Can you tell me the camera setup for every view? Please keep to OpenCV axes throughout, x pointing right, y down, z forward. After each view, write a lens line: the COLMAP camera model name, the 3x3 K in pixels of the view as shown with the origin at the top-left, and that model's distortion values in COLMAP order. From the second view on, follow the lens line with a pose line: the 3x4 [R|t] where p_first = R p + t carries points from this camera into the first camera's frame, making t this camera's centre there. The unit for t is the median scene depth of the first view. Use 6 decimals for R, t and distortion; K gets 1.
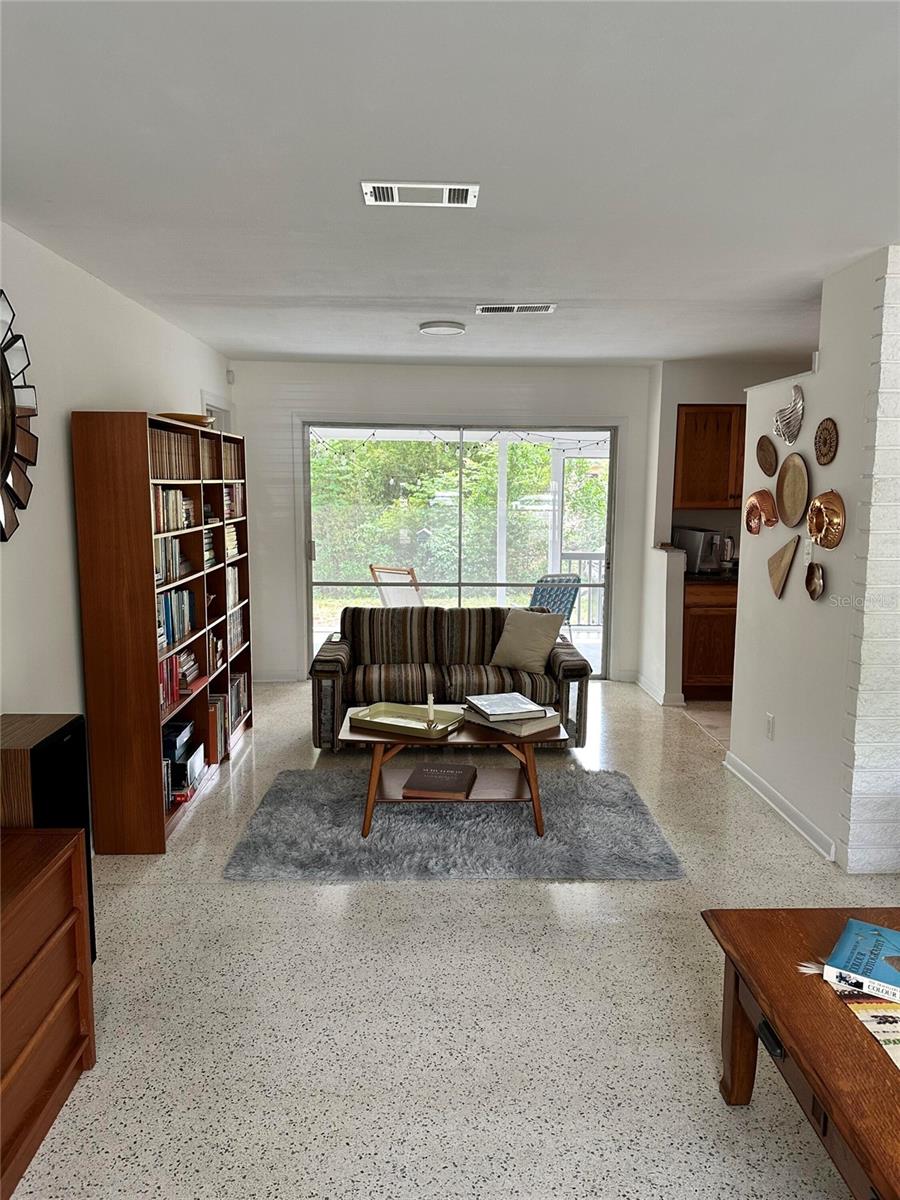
lens RADIAL K [[824.3, 0, 450.0], [0, 824.3, 600.0], [0, 0, 1]] dist [0.047914, -0.064442]
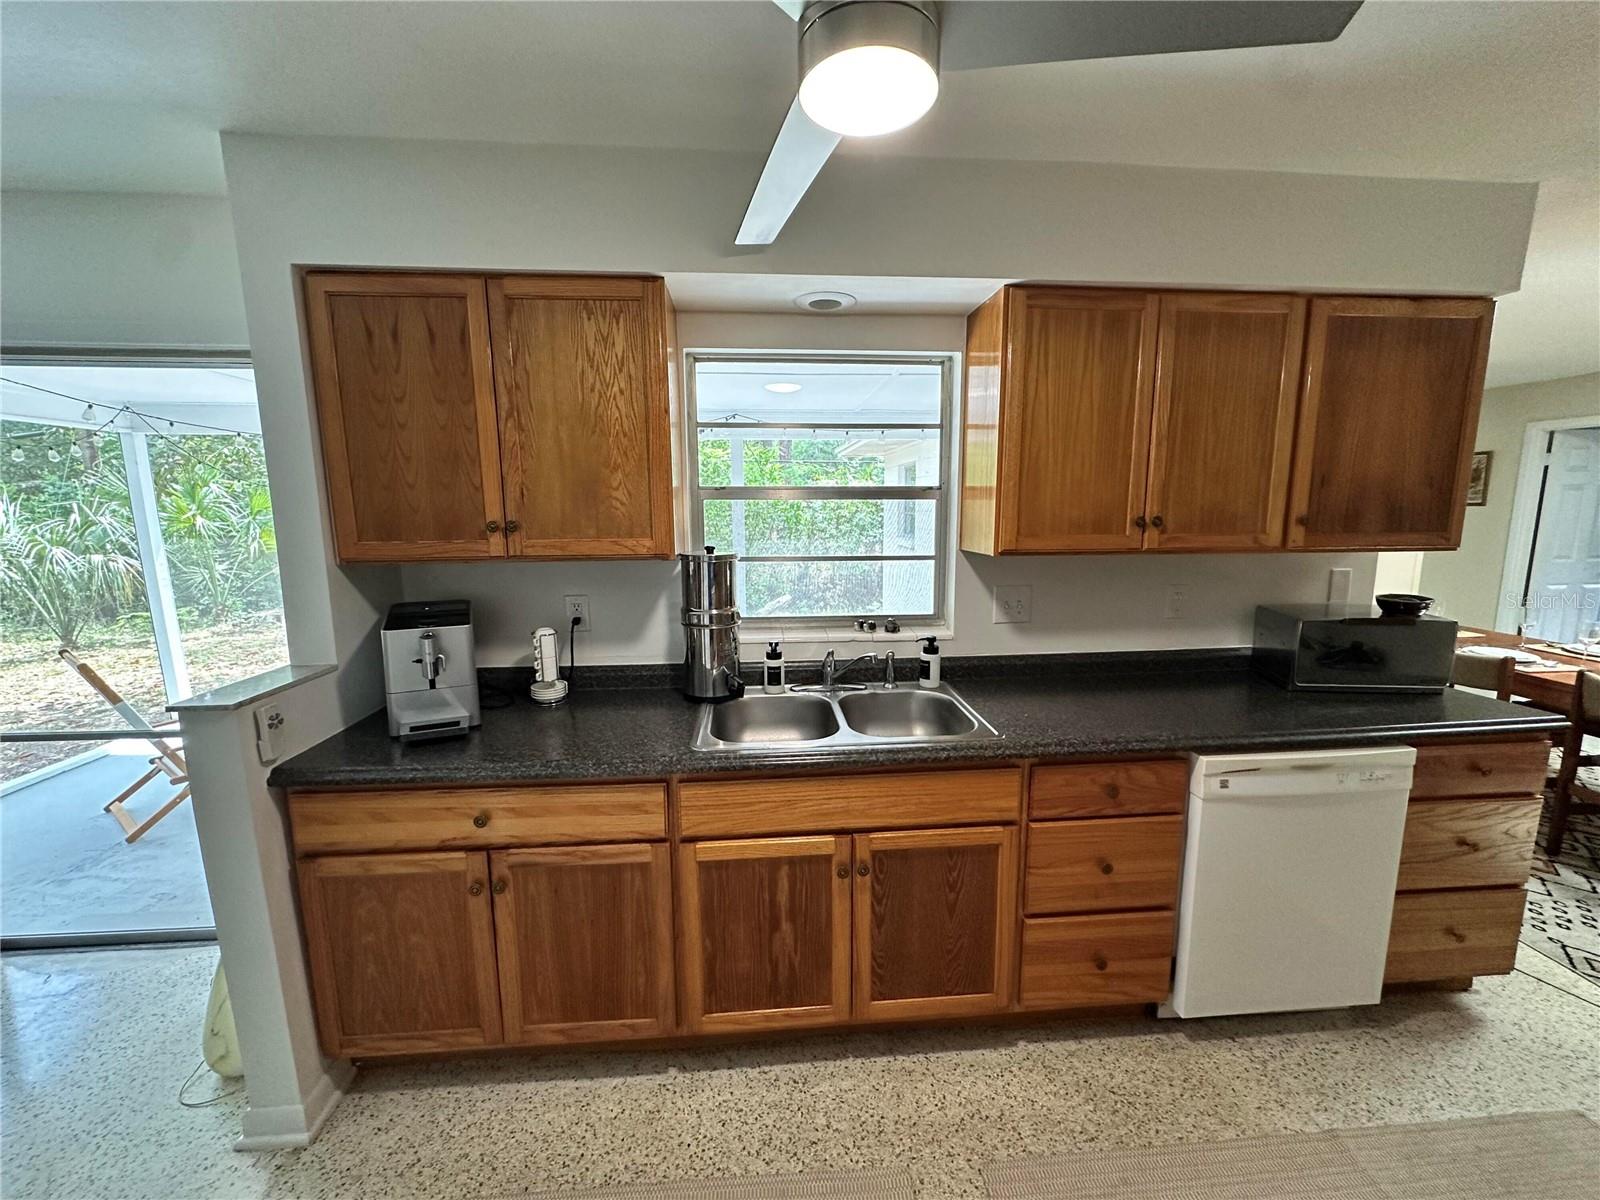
lens RADIAL K [[638.0, 0, 800.0], [0, 638.0, 600.0], [0, 0, 1]] dist [0.001140, 0.000285]
pose [[0.999335, -0.019646, 0.030727, 0.705330], [0.019407, 0.999779, 0.008033, -0.138235], [-0.030878, -0.007431, 0.999496, 1.071191]]
